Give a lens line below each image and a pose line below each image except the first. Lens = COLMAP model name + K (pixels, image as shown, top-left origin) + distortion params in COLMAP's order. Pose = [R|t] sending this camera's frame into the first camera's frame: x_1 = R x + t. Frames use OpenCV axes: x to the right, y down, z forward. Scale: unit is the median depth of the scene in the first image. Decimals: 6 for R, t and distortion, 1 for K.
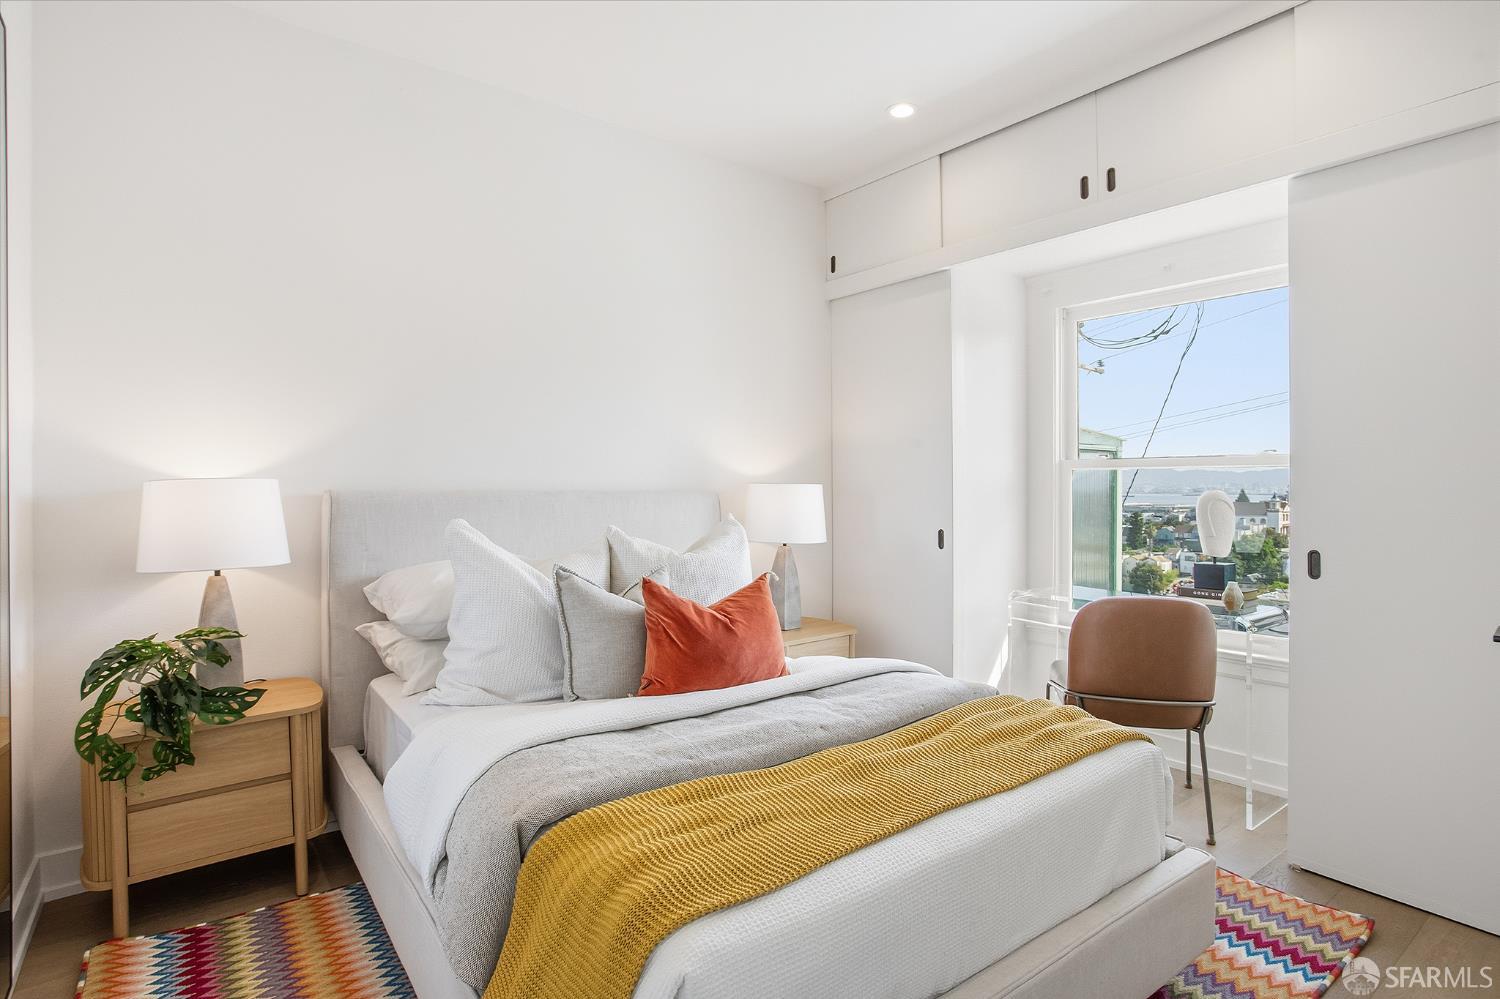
lens RADIAL K [[781.6, 0, 750.0], [0, 781.6, 499.5], [0, 0, 1]] dist [-0.002416, -0.000184]
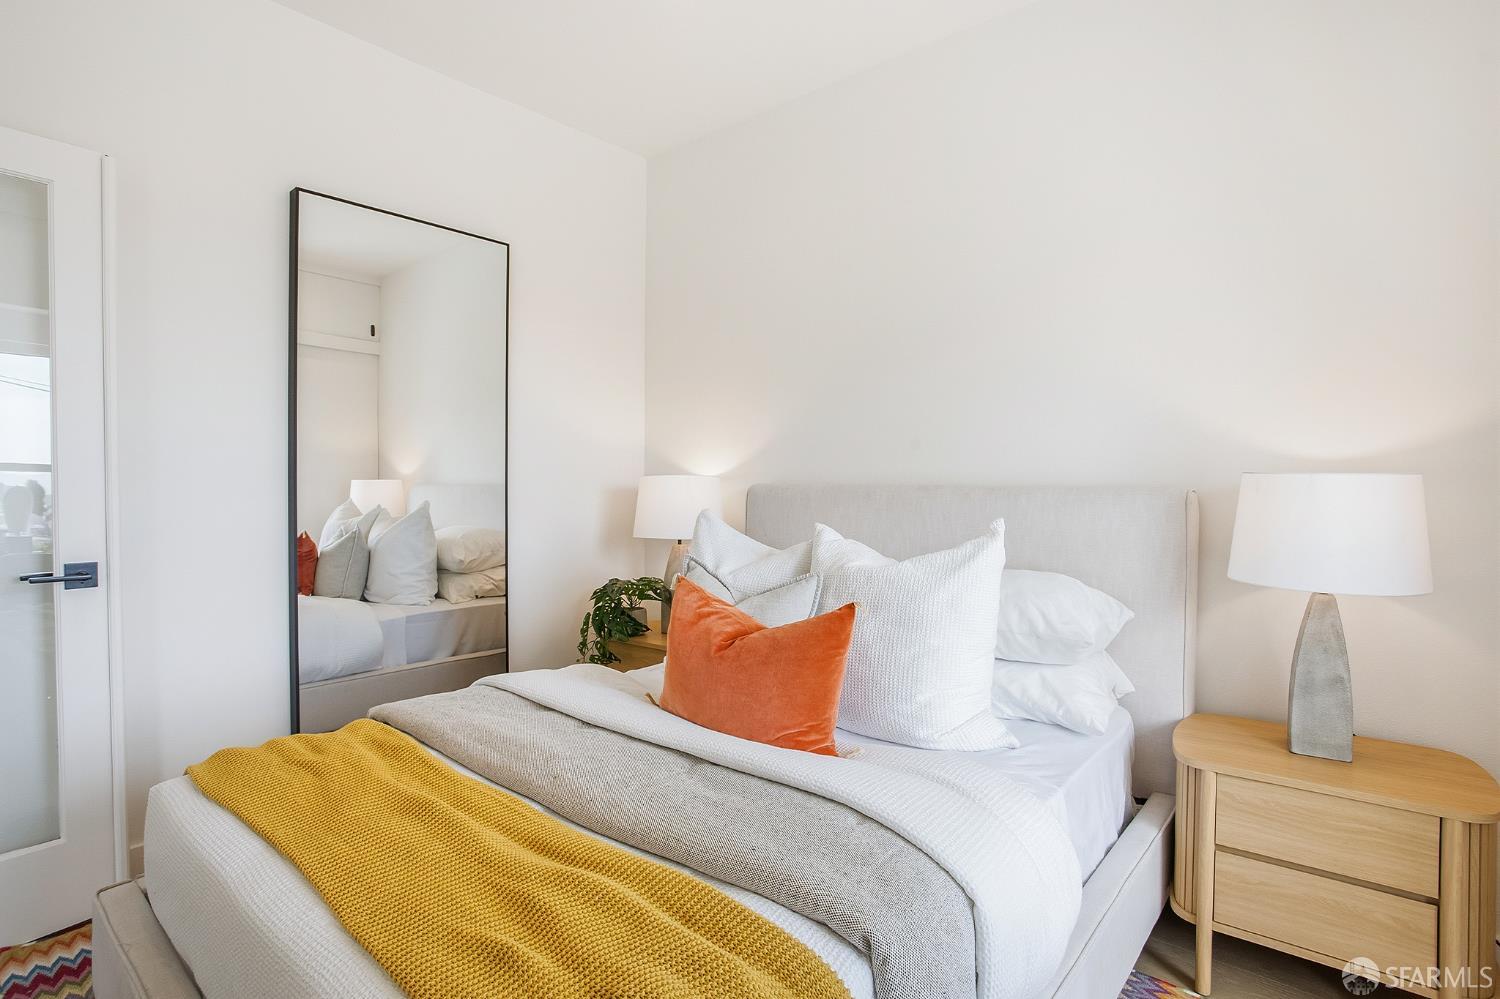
lens RADIAL K [[739.3, 0, 737.2], [0, 739.3, 487.6], [0, 0, 1]] dist [-0.074160, 0.034408]
pose [[0.198903, 0.005490, -0.980004, 0.524312], [-0.019920, 0.999800, 0.001557, -0.005390], [0.979817, 0.019212, 0.198973, 0.632248]]
